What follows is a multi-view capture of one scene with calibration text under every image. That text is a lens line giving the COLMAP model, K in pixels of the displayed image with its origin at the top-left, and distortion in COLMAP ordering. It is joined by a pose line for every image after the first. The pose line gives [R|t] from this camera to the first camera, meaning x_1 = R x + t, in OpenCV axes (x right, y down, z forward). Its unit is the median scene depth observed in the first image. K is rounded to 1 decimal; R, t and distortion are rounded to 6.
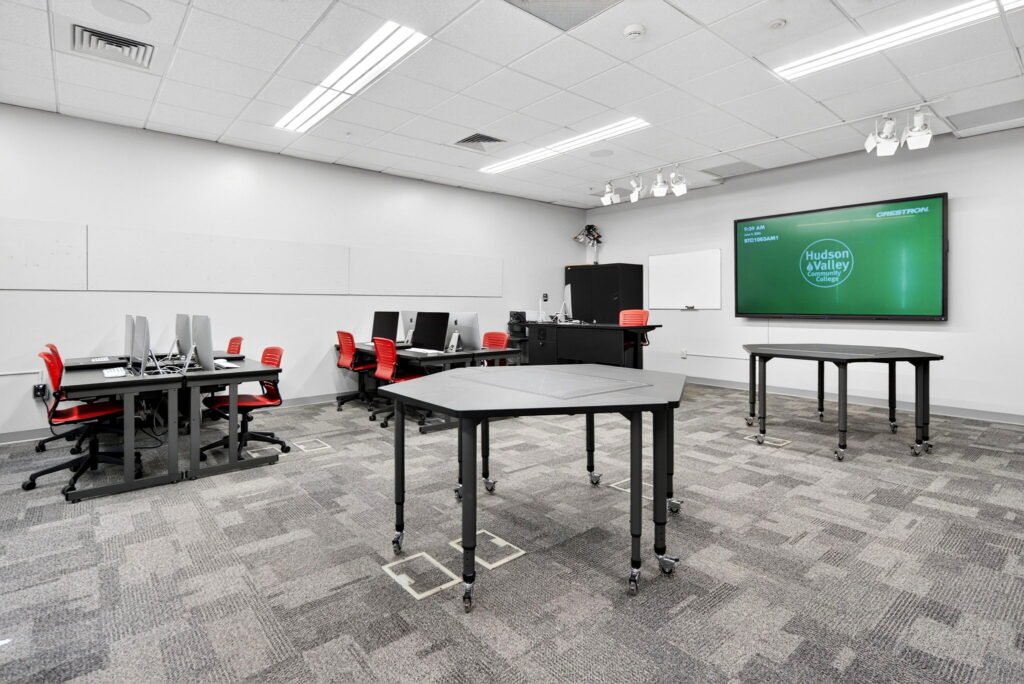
lens RADIAL K [[507.0, 0, 529.6], [0, 507.0, 309.4], [0, 0, 1]] dist [0.000817, -0.000042]
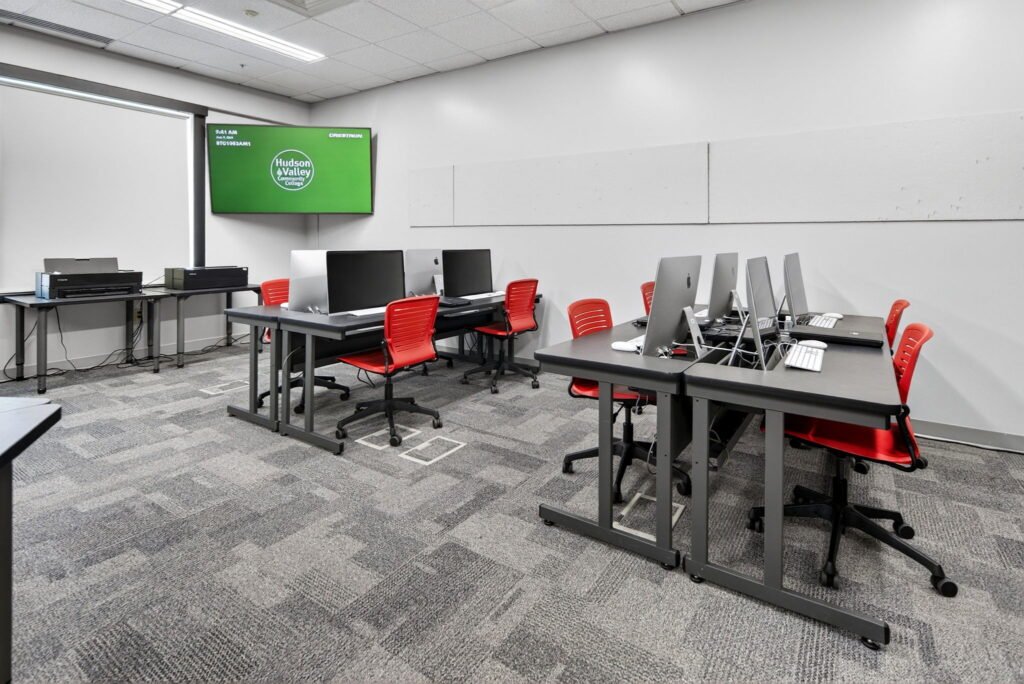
lens RADIAL K [[509.1, 0, 516.5], [0, 509.1, 247.0], [0, 0, 1]] dist [0.001867, 0.000279]
pose [[0.258444, 0.013418, -0.965933, 0.167765], [-0.015546, 0.999832, 0.009730, -0.003987], [0.965901, 0.012502, 0.258609, 0.650038]]
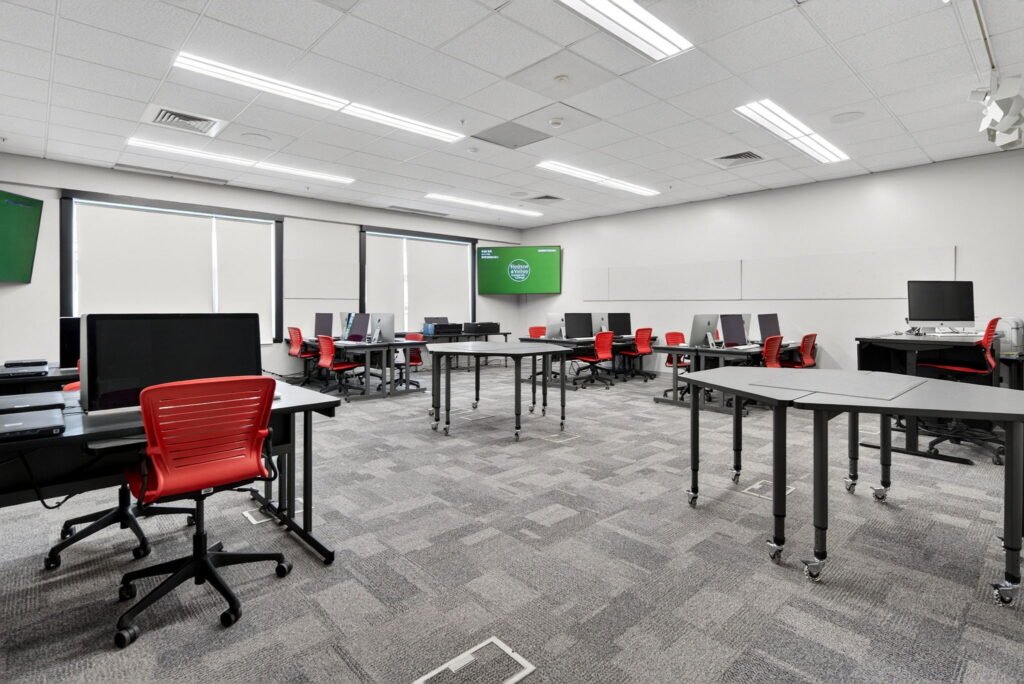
lens RADIAL K [[520.9, 0, 521.2], [0, 520.9, 308.5], [0, 0, 1]] dist [0.003237, 0.000196]
pose [[0.036506, 0.004260, -0.999324, 0.898331], [-0.011453, 0.999927, 0.003844, -0.007095], [0.999268, 0.011305, 0.036552, 0.443903]]
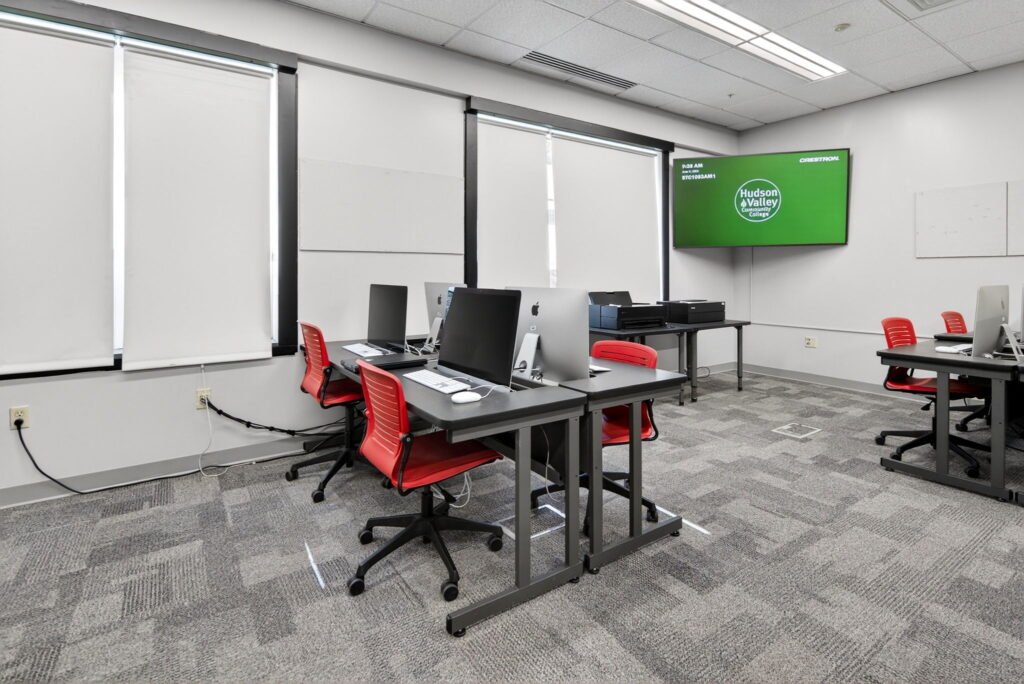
lens RADIAL K [[504.3, 0, 515.1], [0, 504.3, 273.8], [0, 0, 1]] dist [0.000593, 0.000367]
pose [[-0.120290, 0.001272, -0.992738, 0.084899], [-0.009978, 0.999947, 0.002490, 0.000488], [0.992689, 0.010205, -0.120271, 0.194054]]
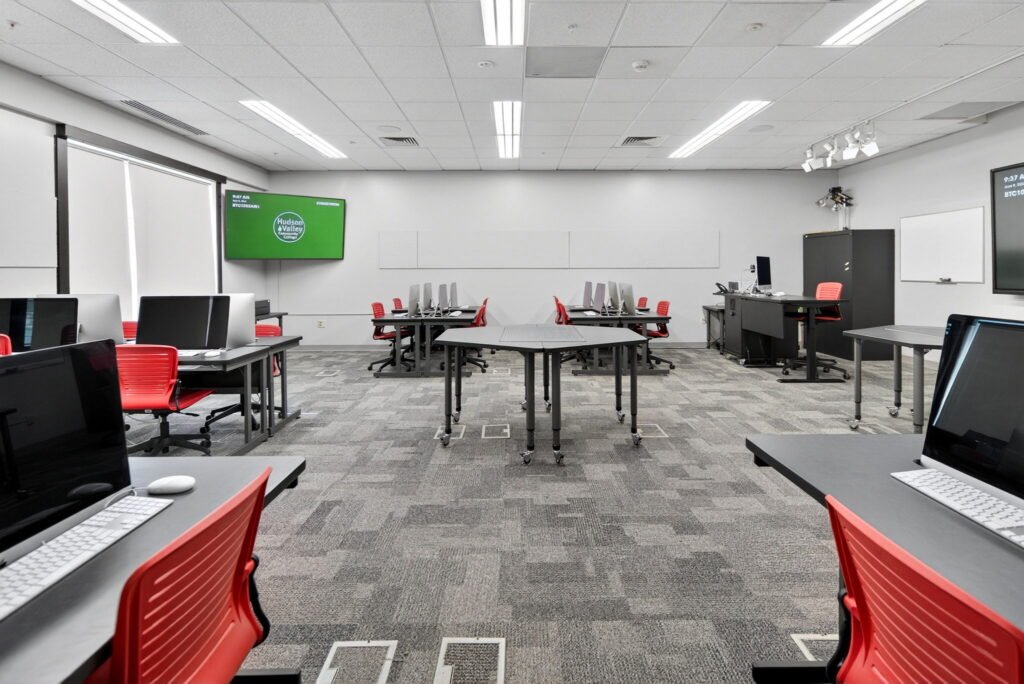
lens RADIAL K [[511.7, 0, 527.9], [0, 511.7, 273.1], [0, 0, 1]] dist [0.002779, 0.000514]
pose [[0.766900, 0.000868, -0.641766, 0.420408], [-0.002660, 0.999995, -0.001826, -0.014549], [0.641761, 0.003108, 0.766898, -0.079326]]
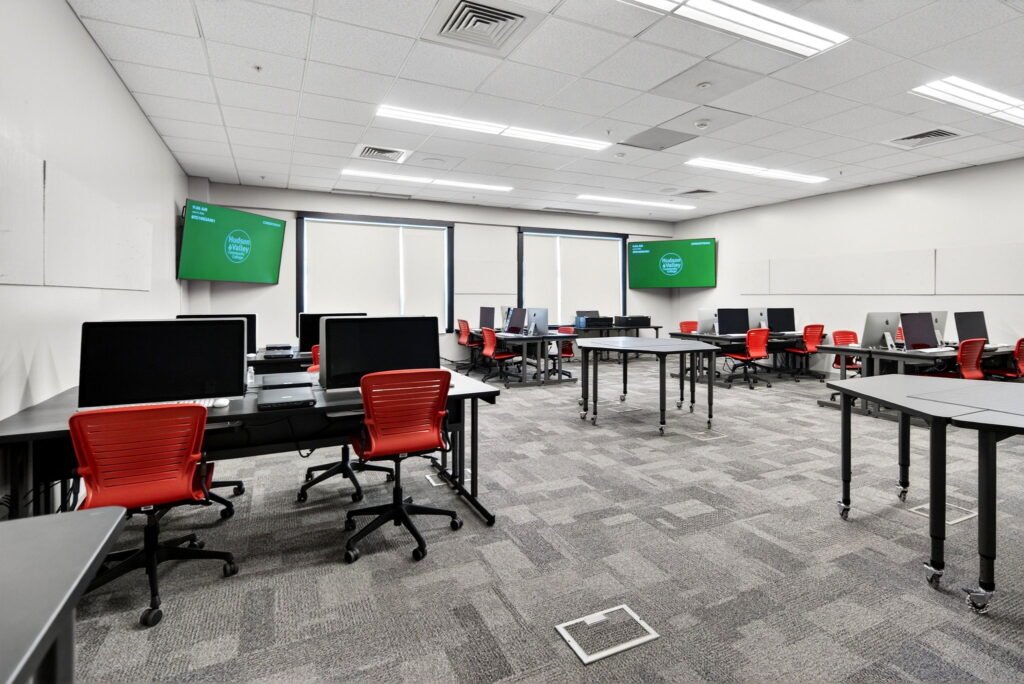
lens RADIAL K [[514.7, 0, 515.1], [0, 514.7, 299.7], [0, 0, 1]] dist [0.001074, 0.000119]
pose [[-0.268578, 0.007847, -0.963226, 0.946280], [-0.009897, 0.999892, 0.010905, -0.022471], [0.963207, 0.012462, -0.268472, 0.460808]]
